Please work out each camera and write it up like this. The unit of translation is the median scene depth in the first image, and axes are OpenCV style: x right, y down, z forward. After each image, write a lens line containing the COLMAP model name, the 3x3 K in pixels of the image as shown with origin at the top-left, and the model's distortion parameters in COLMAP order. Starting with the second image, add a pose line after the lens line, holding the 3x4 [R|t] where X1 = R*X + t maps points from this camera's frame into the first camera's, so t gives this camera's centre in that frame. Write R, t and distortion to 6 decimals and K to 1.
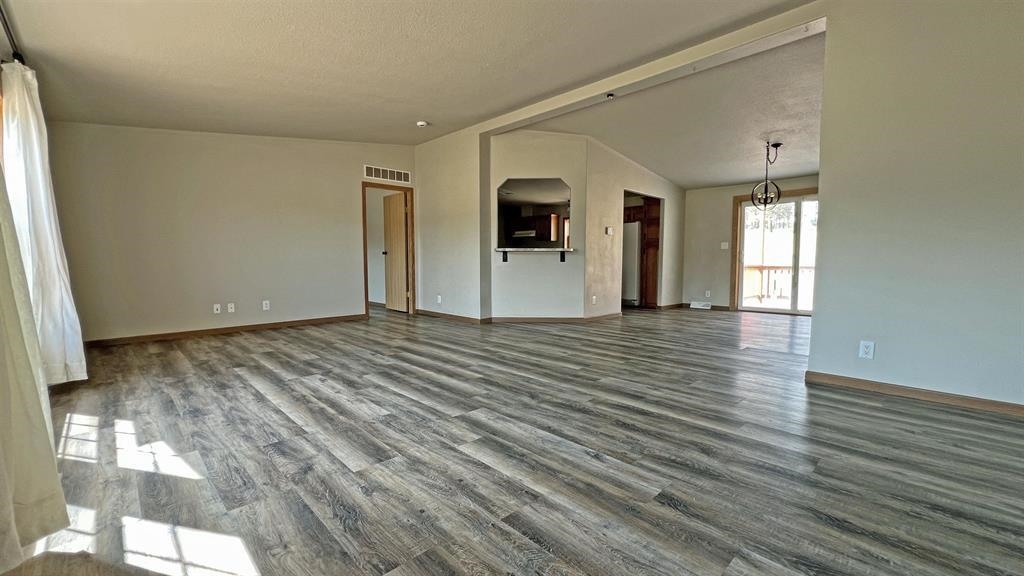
lens RADIAL K [[421.7, 0, 512.0], [0, 421.7, 288.0], [0, 0, 1]] dist [-0.001470, -0.000101]
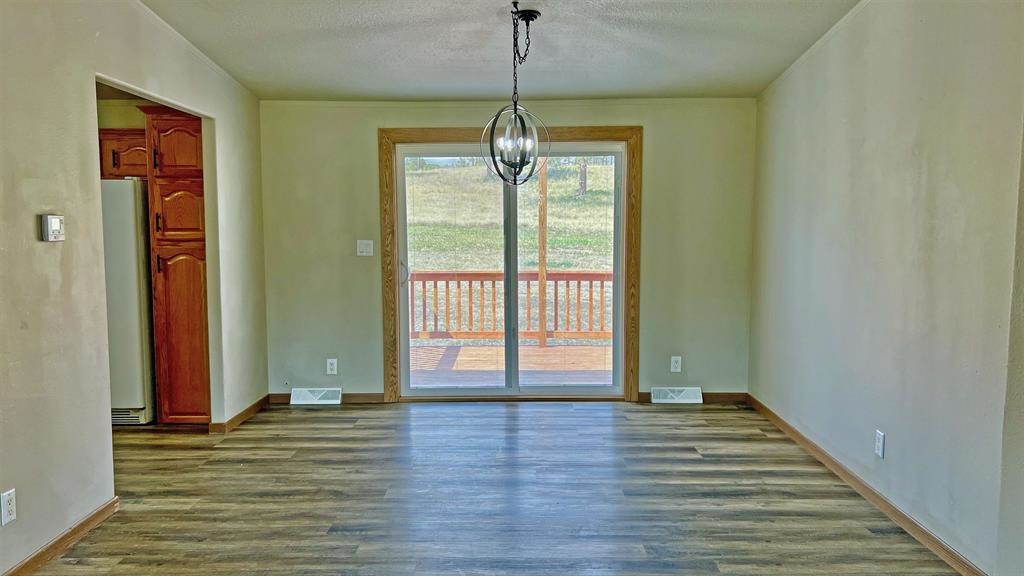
lens RADIAL K [[773.1, 0, 506.5], [0, 773.1, 287.7], [0, 0, 1]] dist [0.074942, -0.090998]
pose [[0.703952, -0.064591, 0.707305, 0.090094], [0.044076, 0.997910, 0.047262, -0.123920], [-0.708879, -0.002095, 0.705327, 0.508377]]
